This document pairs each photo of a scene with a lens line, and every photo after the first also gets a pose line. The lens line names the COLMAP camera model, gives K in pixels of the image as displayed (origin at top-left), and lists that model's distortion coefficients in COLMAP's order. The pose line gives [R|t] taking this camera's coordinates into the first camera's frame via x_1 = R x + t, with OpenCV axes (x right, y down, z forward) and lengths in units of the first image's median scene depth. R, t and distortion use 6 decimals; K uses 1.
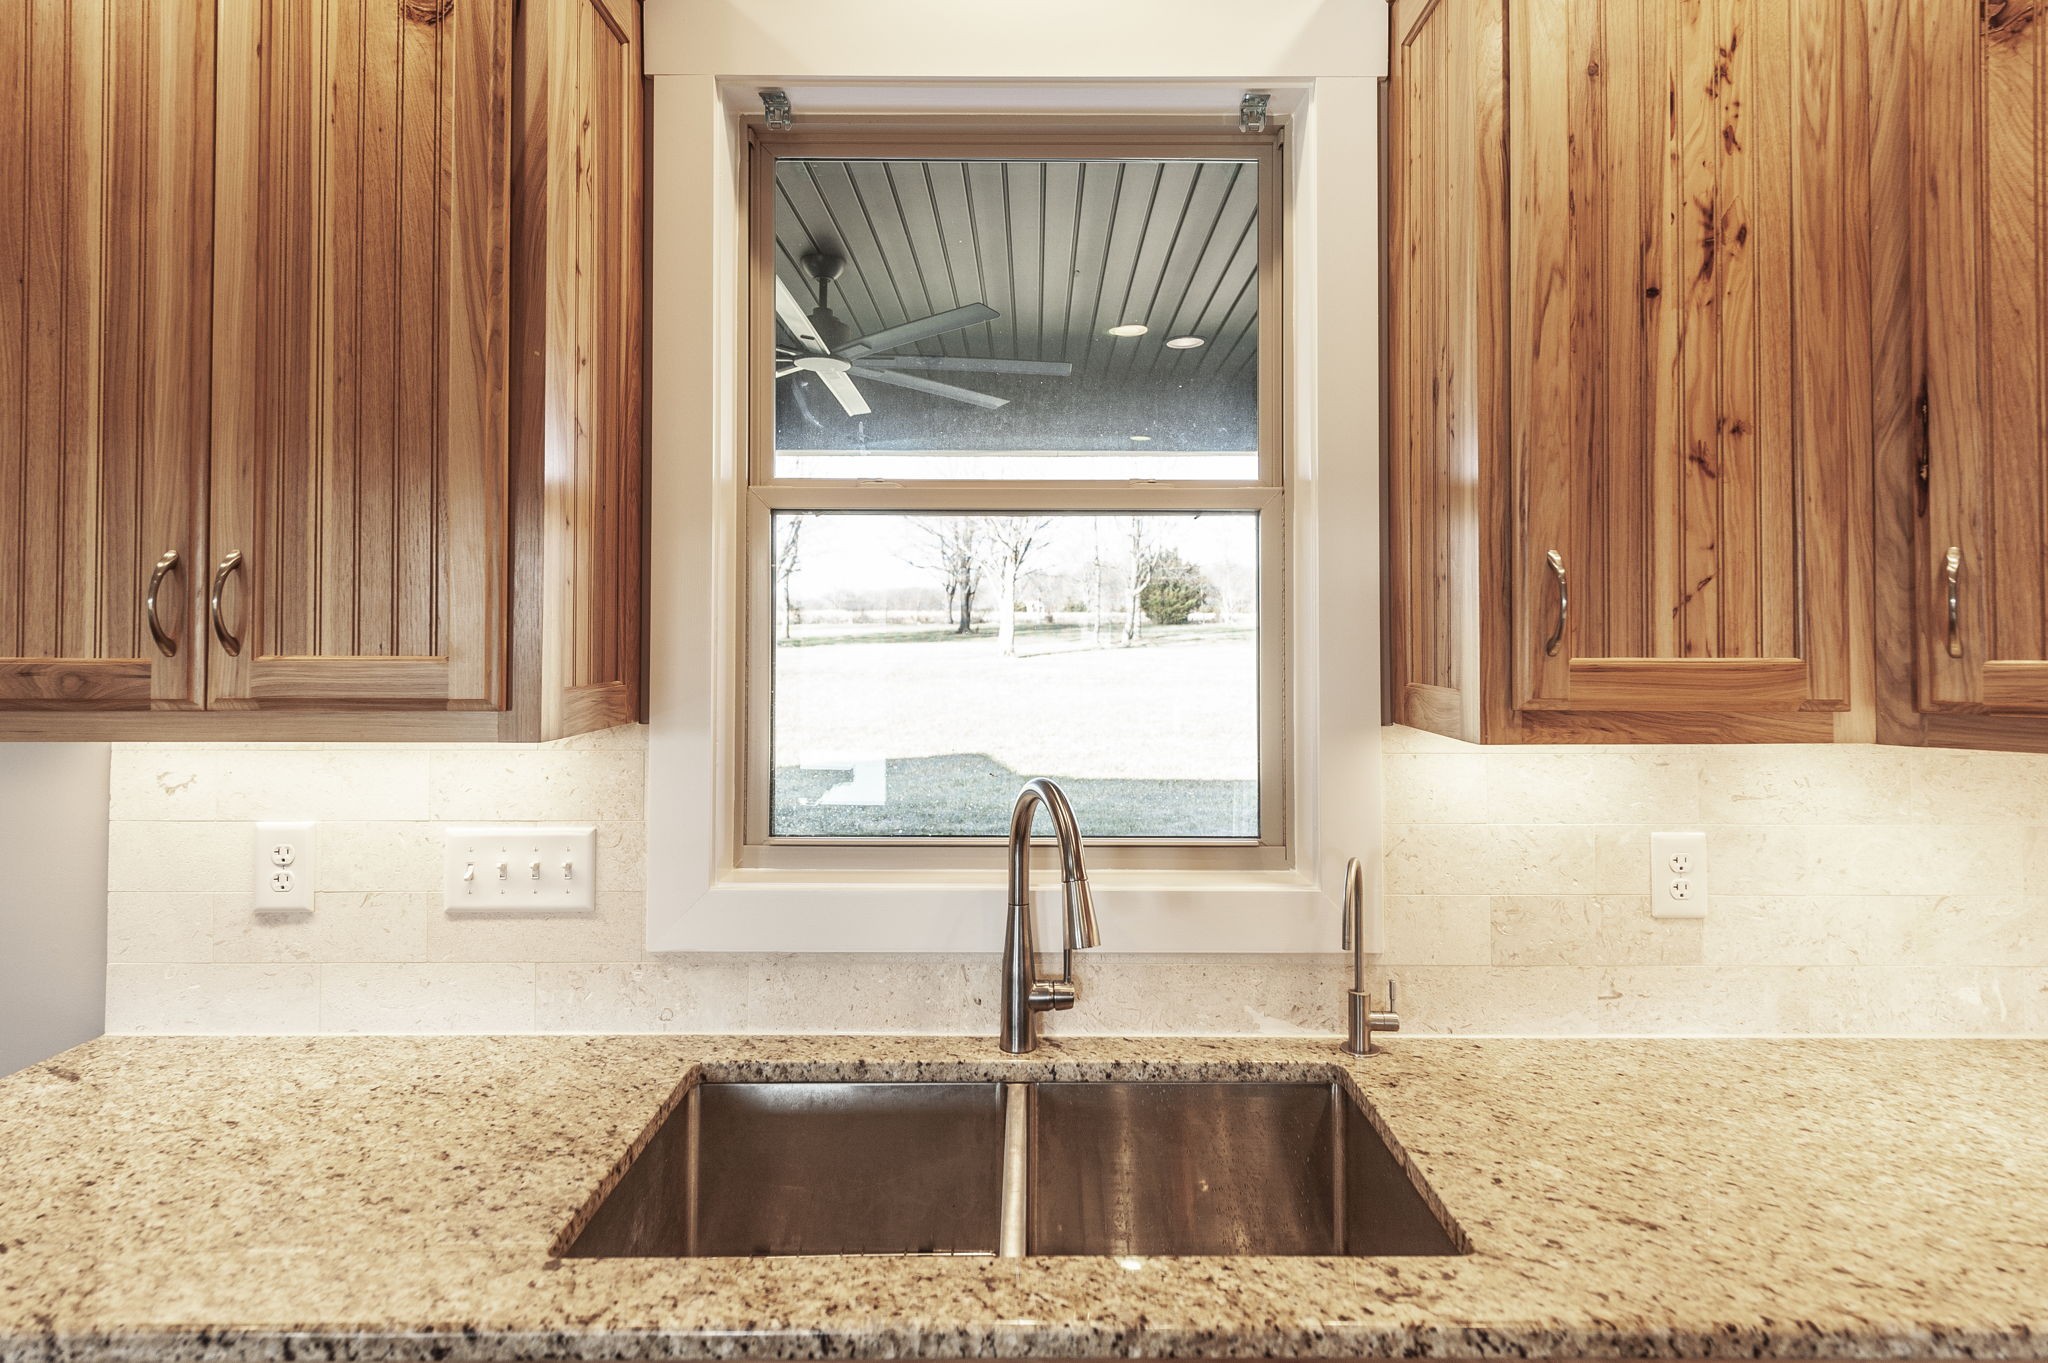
lens RADIAL K [[964.5, 0, 1113.5], [0, 964.5, 610.9], [0, 0, 1]] dist [0.010669, -0.000202]
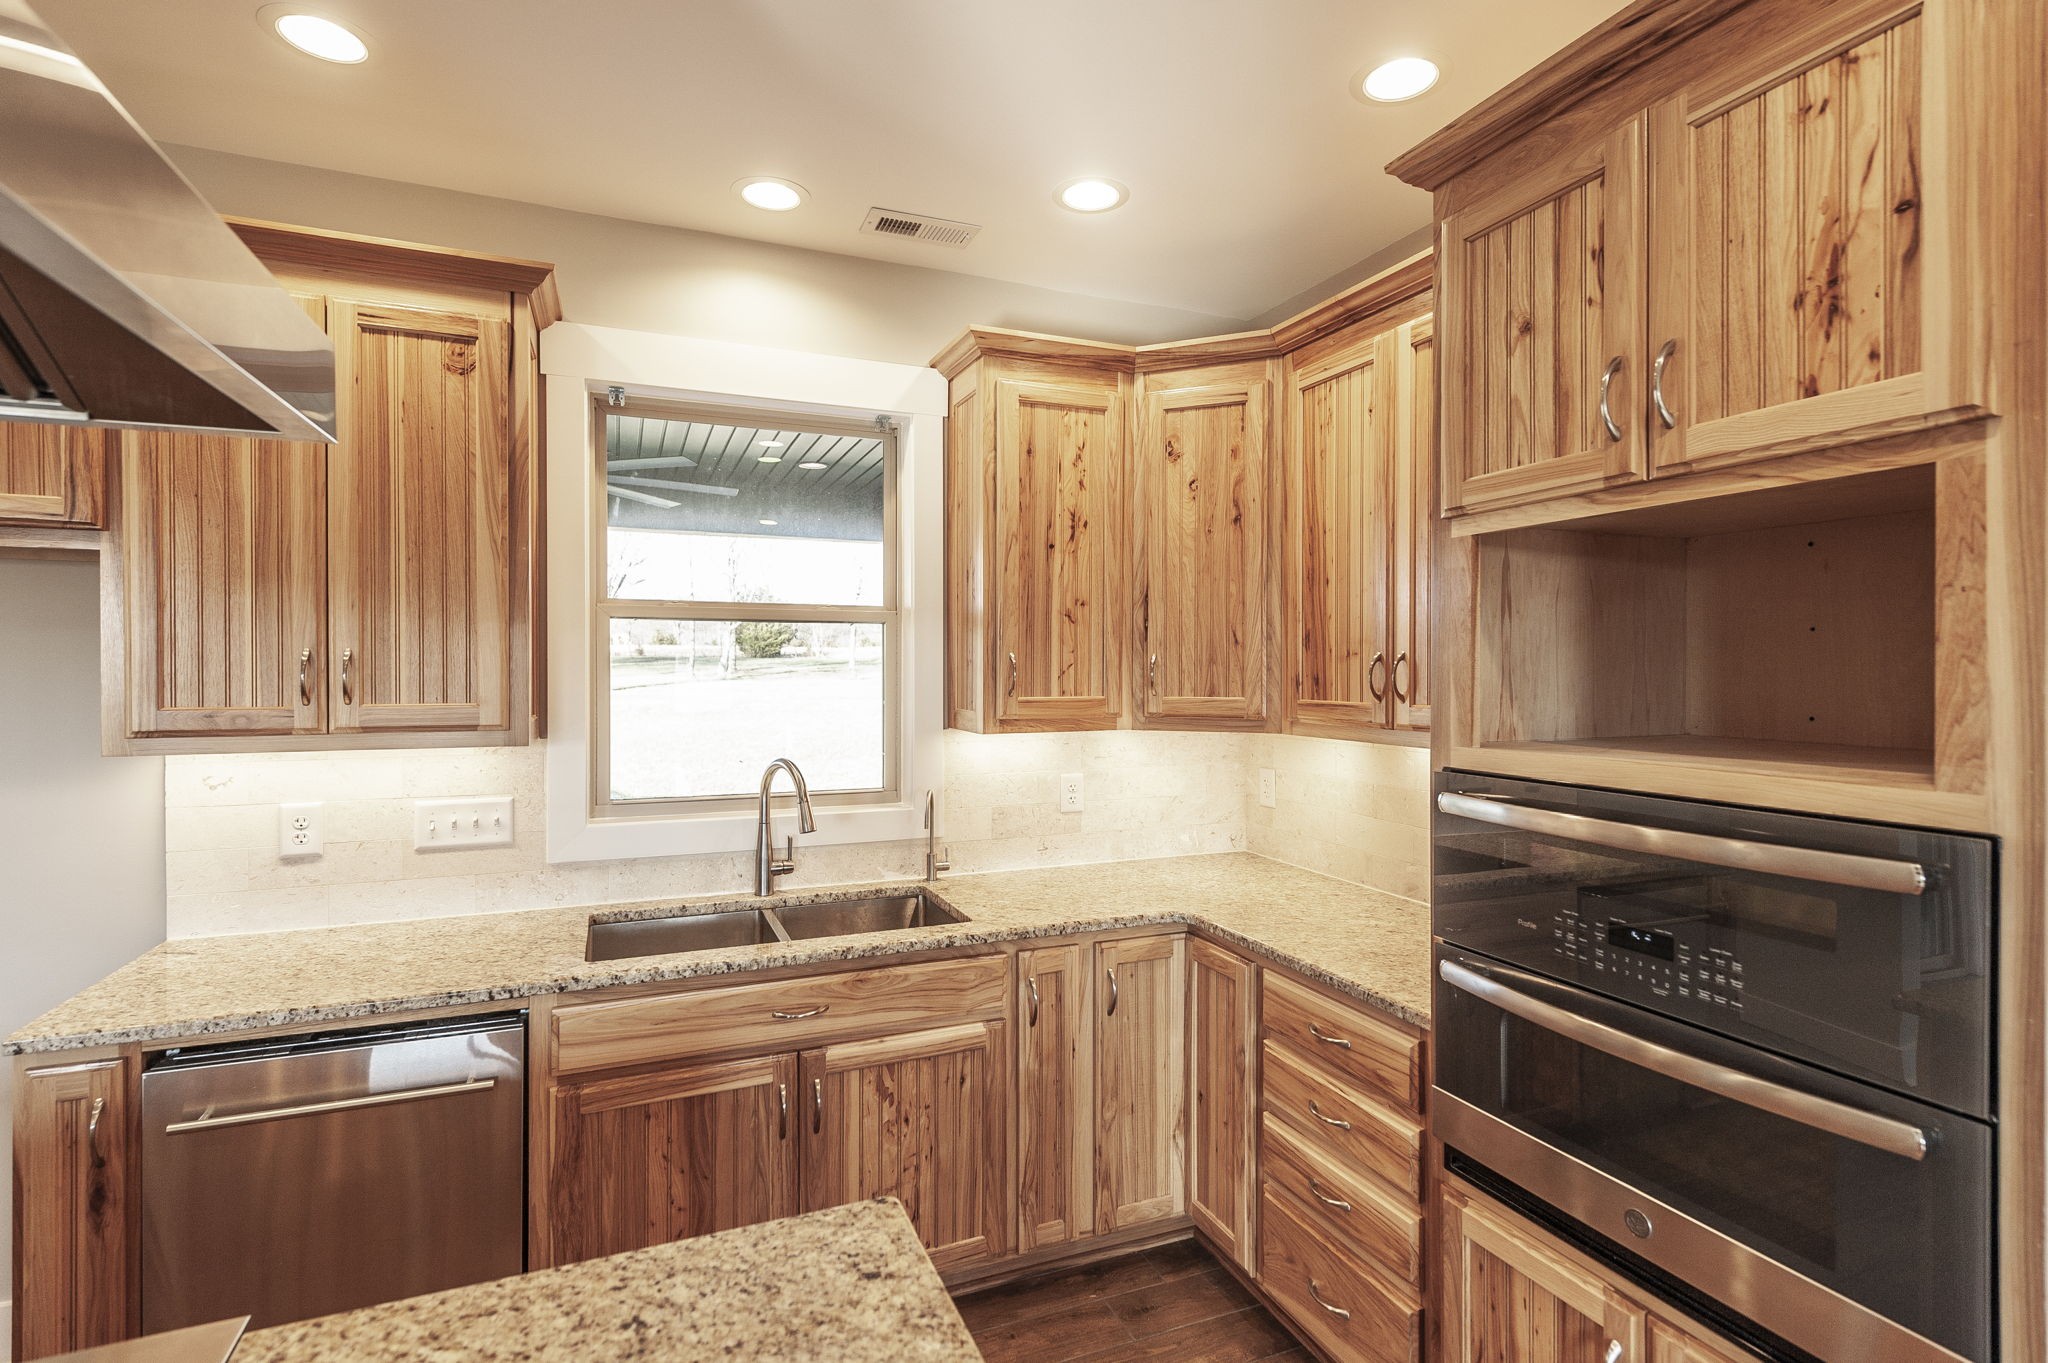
lens RADIAL K [[897.3, 0, 1036.5], [0, 897.3, 671.2], [0, 0, 1]] dist [0.009831, -0.002103]
pose [[0.935653, -0.001190, 0.352918, -0.269063], [-0.009682, 0.999531, 0.029040, -0.080726], [-0.352787, -0.030588, 0.935203, -1.086509]]
